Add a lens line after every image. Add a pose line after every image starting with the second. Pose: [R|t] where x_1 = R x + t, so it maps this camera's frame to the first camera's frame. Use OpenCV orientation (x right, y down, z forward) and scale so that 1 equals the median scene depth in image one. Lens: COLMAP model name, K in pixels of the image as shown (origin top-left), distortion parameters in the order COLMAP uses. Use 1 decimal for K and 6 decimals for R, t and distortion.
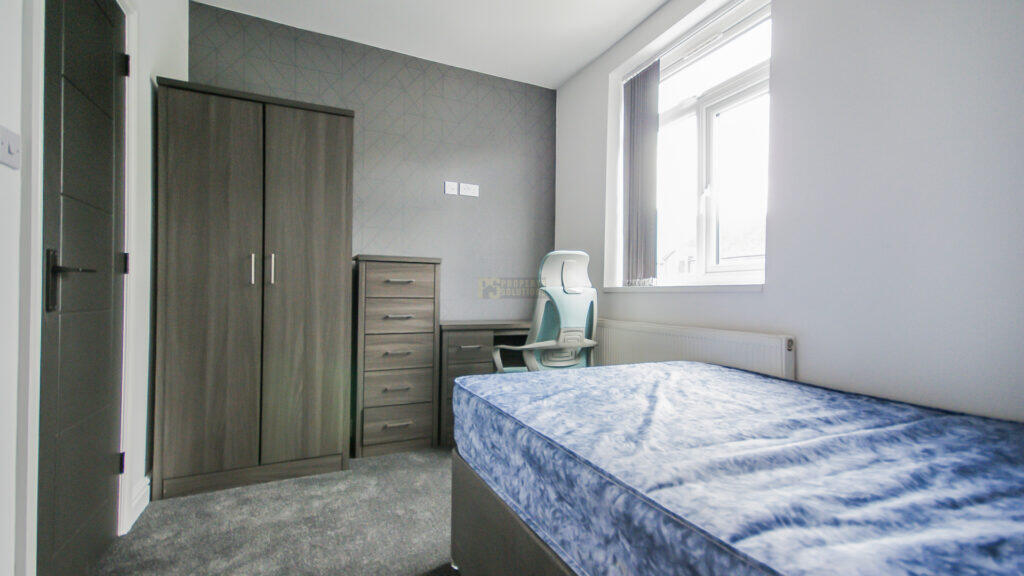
lens RADIAL K [[440.5, 0, 512.0], [0, 440.5, 288.0], [0, 0, 1]] dist [0.016840, -0.006898]
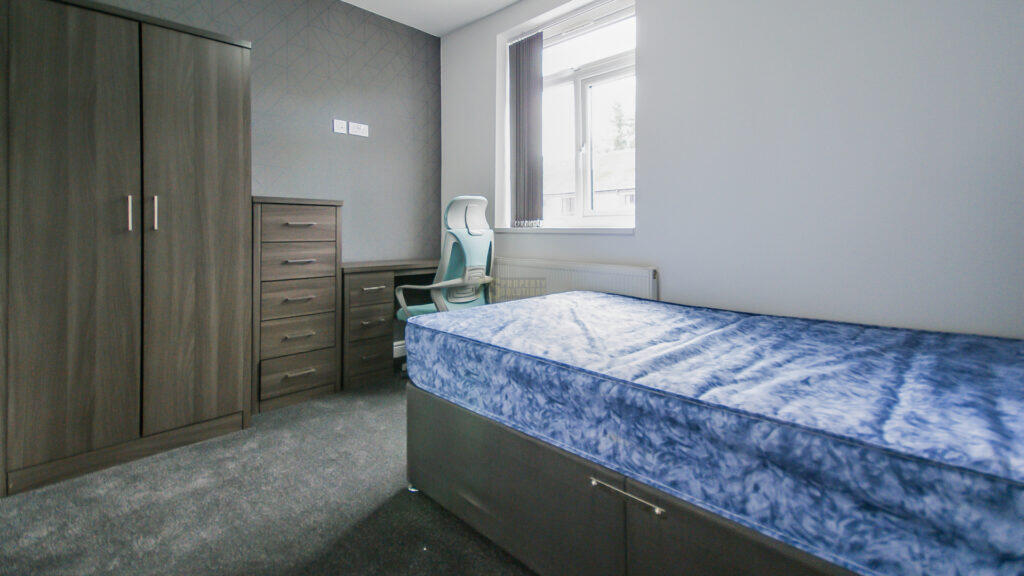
lens RADIAL K [[450.1, 0, 512.4], [0, 450.1, 220.7], [0, 0, 1]] dist [-0.000324, -0.000512]
pose [[0.934178, -0.002292, 0.356801, -0.200098], [0.001844, 0.999997, 0.001594, -0.027725], [-0.356804, -0.000831, 0.934179, -0.090563]]
